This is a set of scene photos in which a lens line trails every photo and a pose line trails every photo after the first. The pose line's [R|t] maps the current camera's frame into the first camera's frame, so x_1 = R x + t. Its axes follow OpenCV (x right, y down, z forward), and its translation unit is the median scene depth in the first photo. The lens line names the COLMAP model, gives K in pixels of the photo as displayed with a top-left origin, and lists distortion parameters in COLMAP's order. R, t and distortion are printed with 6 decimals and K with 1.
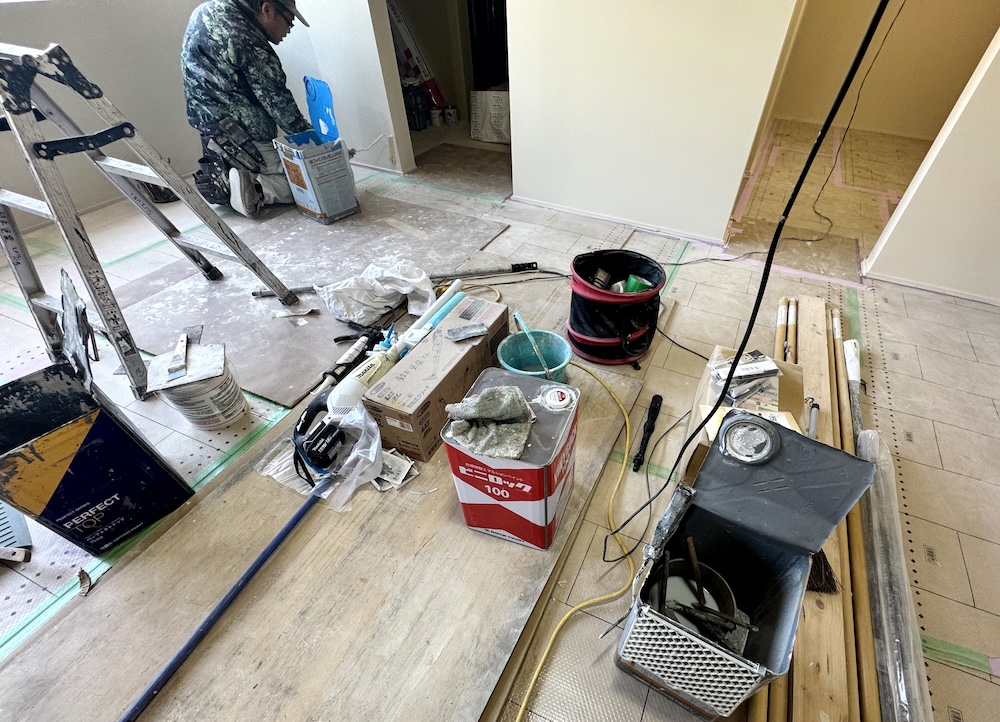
lens RADIAL K [[445.0, 0, 563.6], [0, 445.0, 424.1], [0, 0, 1]] dist [-0.003973, -0.000329]
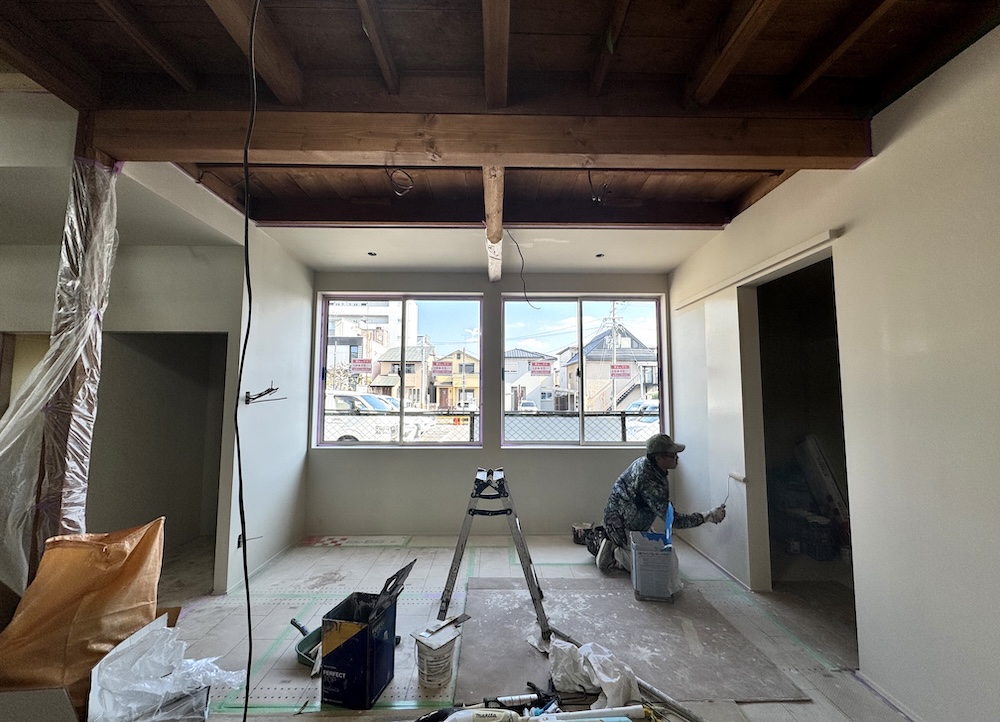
lens RADIAL K [[395.9, 0, 500.0], [0, 395.9, 361.0], [0, 0, 1]] dist [-0.000417, 0.000020]
pose [[0.398643, -0.117305, -0.909573, 0.460739], [-0.662498, 0.648984, -0.374054, -0.260576], [0.634177, 0.751704, 0.180999, 0.082480]]
